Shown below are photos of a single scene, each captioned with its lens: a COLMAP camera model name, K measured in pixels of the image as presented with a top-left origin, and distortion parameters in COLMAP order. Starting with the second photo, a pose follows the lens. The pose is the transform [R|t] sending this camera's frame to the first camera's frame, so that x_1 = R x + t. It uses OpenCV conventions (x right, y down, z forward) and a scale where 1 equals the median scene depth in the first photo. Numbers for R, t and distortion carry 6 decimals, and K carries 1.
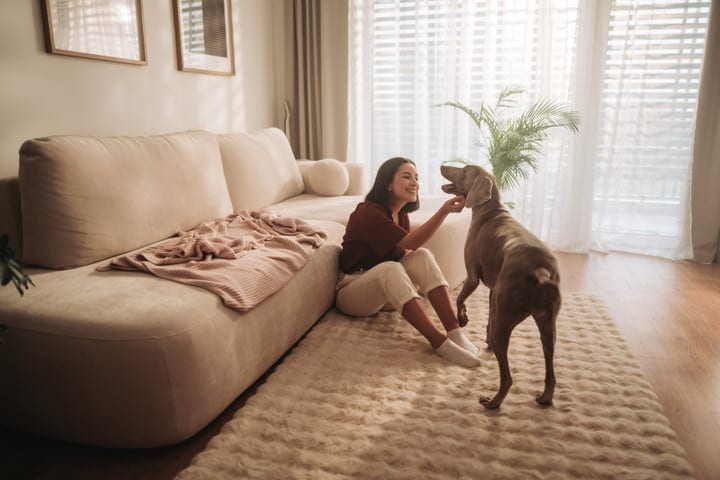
lens RADIAL K [[528.0, 0, 360.0], [0, 528.0, 240.0], [0, 0, 1]] dist [-0.001063, 0.001566]
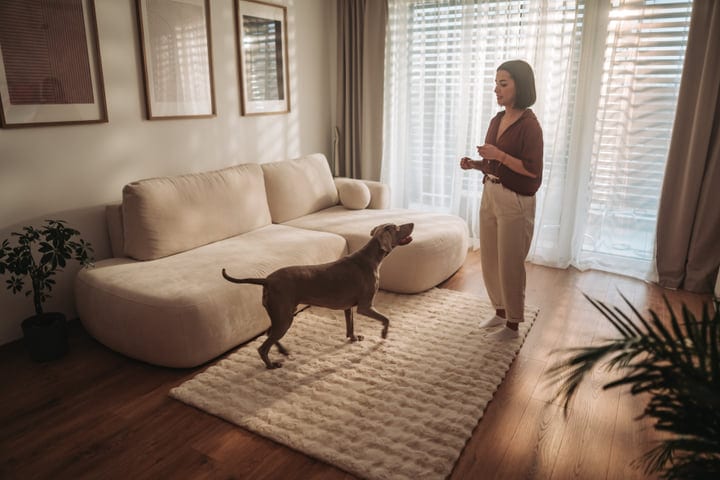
lens RADIAL K [[528.0, 0, 360.0], [0, 528.0, 240.0], [0, 0, 1]] dist [-0.001063, 0.001566]
pose [[0.974061, 0.068135, -0.215786, 0.275741], [-0.060514, 0.997294, 0.041735, -0.073181], [0.218046, -0.027594, 0.975548, -0.287533]]
